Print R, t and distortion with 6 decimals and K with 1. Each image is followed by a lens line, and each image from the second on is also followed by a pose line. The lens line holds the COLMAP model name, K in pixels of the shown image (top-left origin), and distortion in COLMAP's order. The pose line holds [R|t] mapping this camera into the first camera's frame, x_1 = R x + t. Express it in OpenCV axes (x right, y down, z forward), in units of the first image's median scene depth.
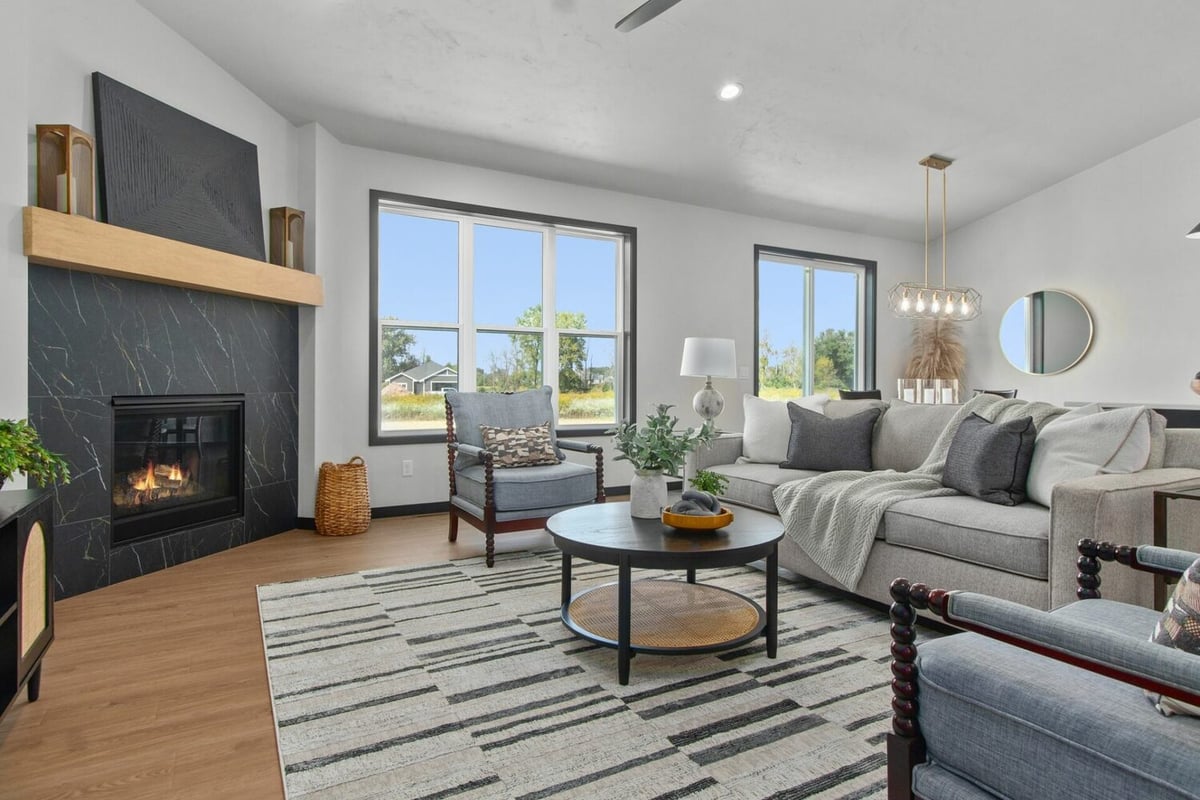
lens RADIAL K [[654.3, 0, 596.9], [0, 654.3, 387.5], [0, 0, 1]] dist [0.014449, 0.000298]
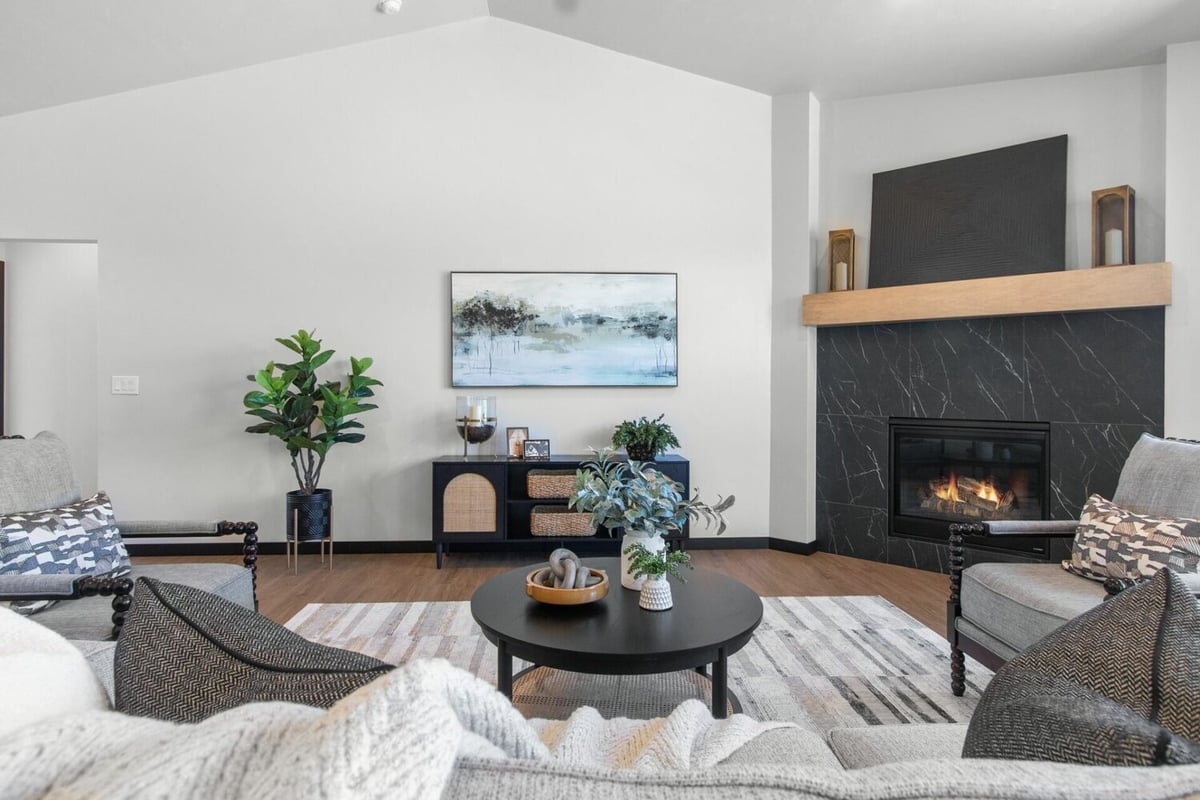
lens RADIAL K [[654.3, 0, 597.0], [0, 654.3, 384.7], [0, 0, 1]] dist [0.014449, 0.000298]
pose [[-0.436941, -0.005588, -0.899473, 0.572056], [-0.011520, 0.999933, -0.000616, -0.036586], [0.899416, 0.010093, -0.436976, 0.903060]]
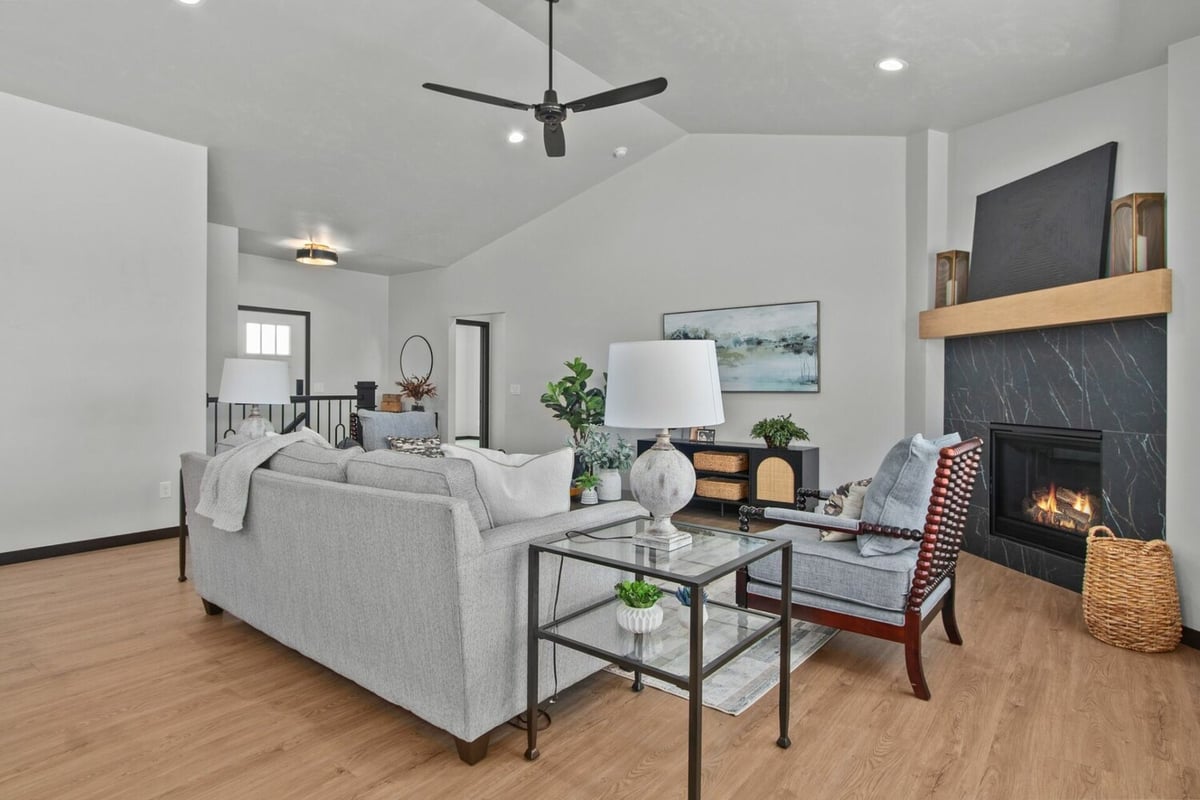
lens RADIAL K [[654.3, 0, 601.3], [0, 654.3, 388.9], [0, 0, 1]] dist [0.014449, 0.000298]
pose [[-0.920303, -0.009254, -0.391097, 0.462947], [-0.013289, 0.999883, 0.007612, -0.048337], [0.390981, 0.012202, -0.920318, 1.671791]]
